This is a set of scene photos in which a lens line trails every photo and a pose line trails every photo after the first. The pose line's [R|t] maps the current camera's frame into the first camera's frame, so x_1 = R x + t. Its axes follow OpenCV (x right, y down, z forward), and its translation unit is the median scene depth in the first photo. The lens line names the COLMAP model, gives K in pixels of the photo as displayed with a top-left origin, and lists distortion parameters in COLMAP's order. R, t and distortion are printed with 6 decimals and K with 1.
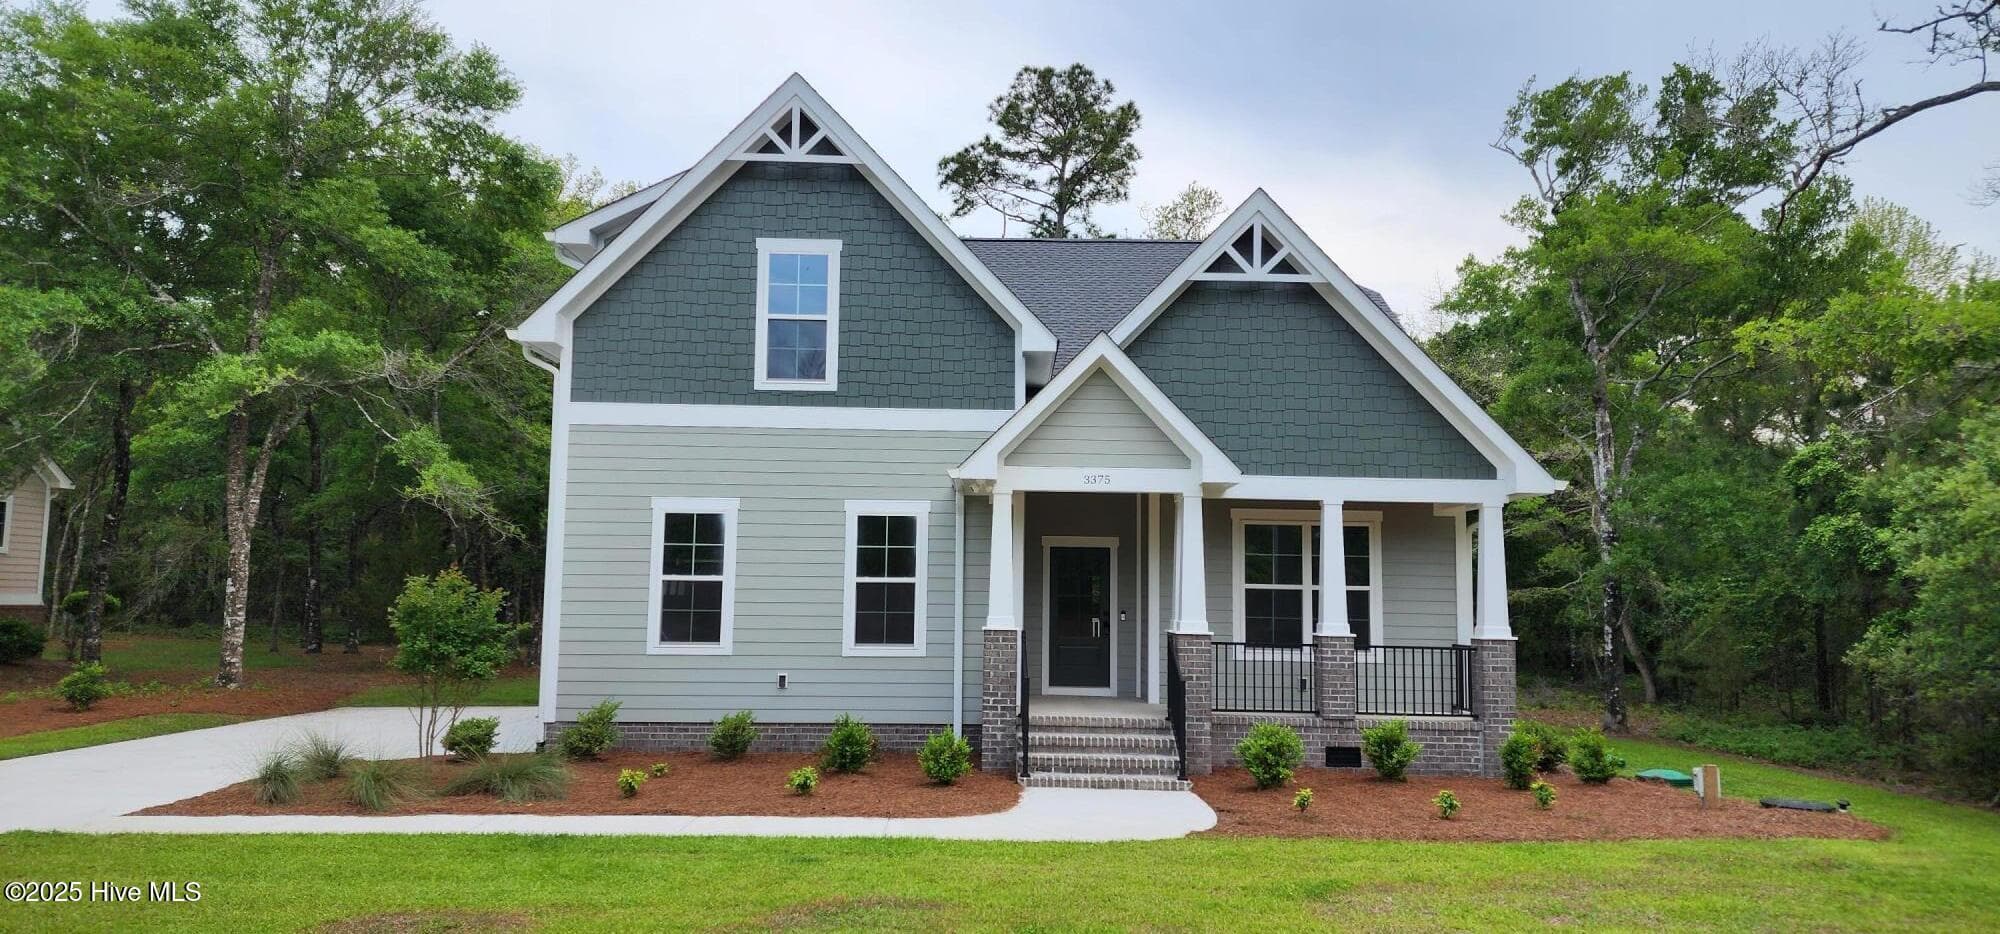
lens RADIAL K [[1333.7, 0, 1017.4], [0, 1333.7, 469.7], [0, 0, 1]] dist [0.099958, -0.104752]
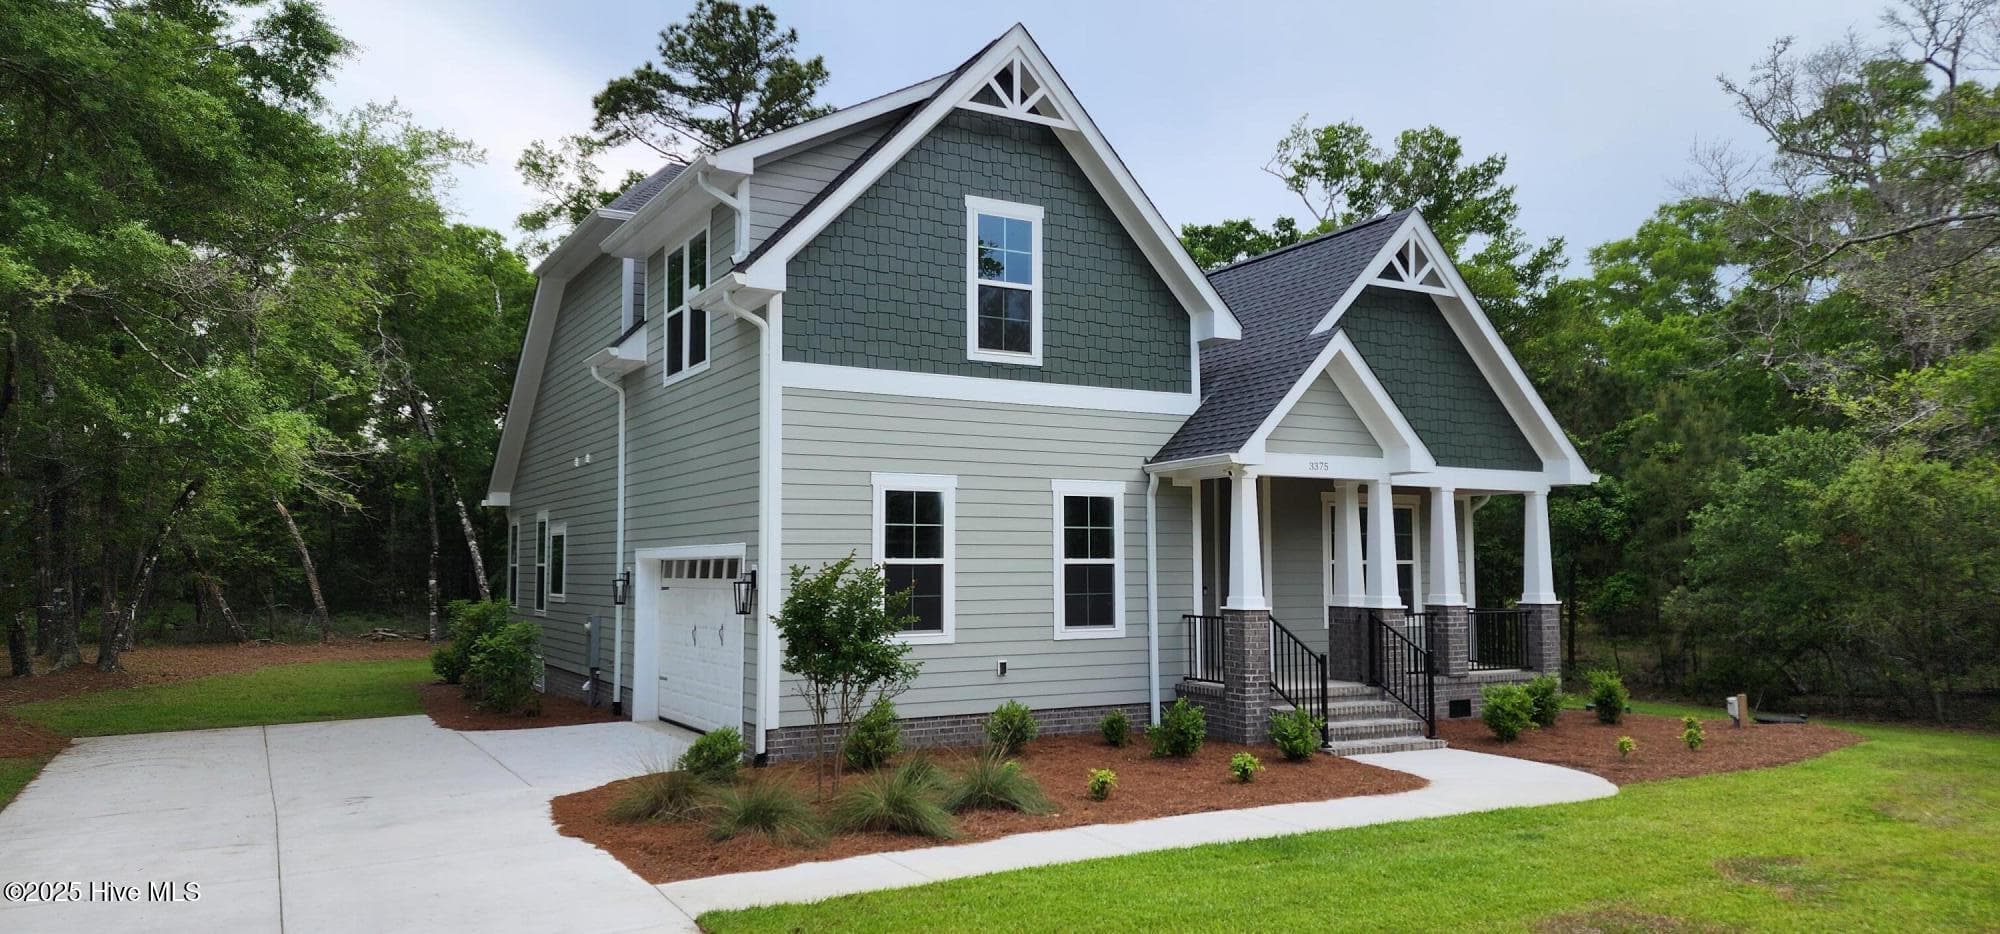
lens RADIAL K [[1328.3, 0, 1019.5], [0, 1328.3, 475.1], [0, 0, 1]] dist [0.102462, -0.109067]
pose [[0.870965, 0.018083, 0.491012, -0.623382], [-0.035228, 0.999049, 0.025696, -0.004251], [-0.490080, -0.039678, 0.870774, 0.173858]]
